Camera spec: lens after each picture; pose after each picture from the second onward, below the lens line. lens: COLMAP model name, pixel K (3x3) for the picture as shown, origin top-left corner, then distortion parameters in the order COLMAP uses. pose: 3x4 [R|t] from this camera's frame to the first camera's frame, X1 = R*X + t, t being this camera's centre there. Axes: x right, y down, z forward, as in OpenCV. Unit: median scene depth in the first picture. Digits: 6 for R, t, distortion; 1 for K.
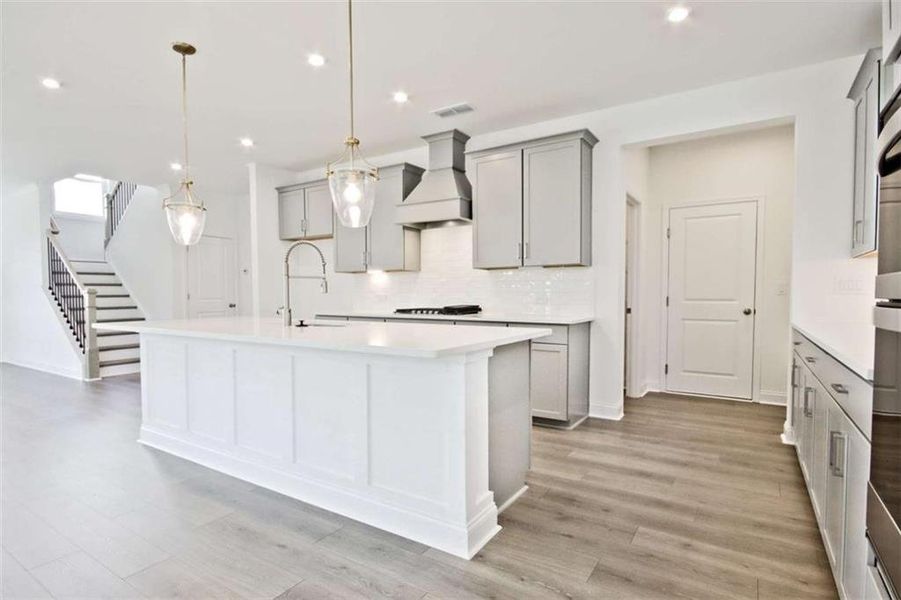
lens RADIAL K [[473.2, 0, 434.0], [0, 473.2, 320.1], [0, 0, 1]] dist [0.000451, -0.000642]
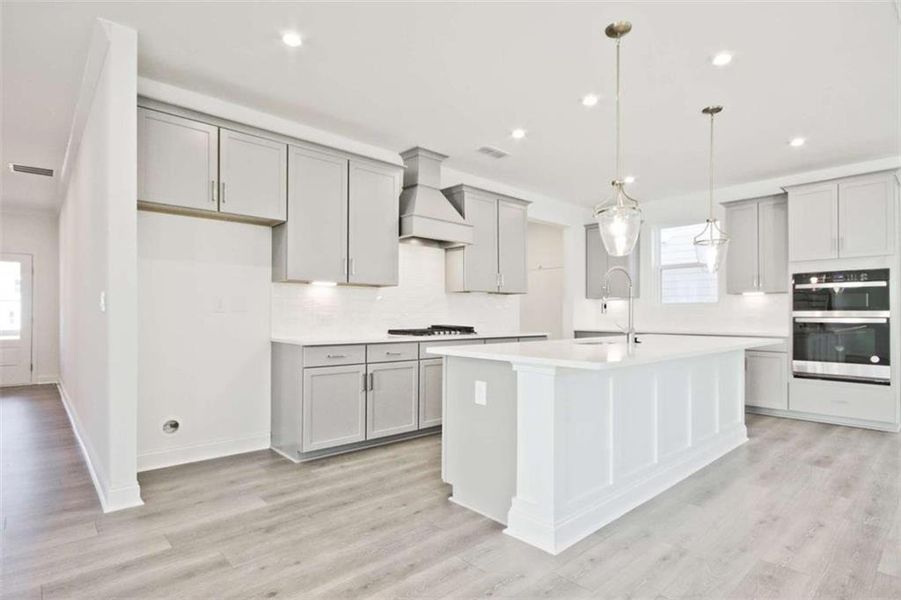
lens RADIAL K [[474.2, 0, 462.3], [0, 474.2, 319.0], [0, 0, 1]] dist [-0.005939, -0.000663]
pose [[0.231836, -0.008137, 0.972721, -1.075235], [0.053112, 0.998579, -0.004305, -0.043850], [-0.971304, 0.052661, 0.231939, 0.825663]]
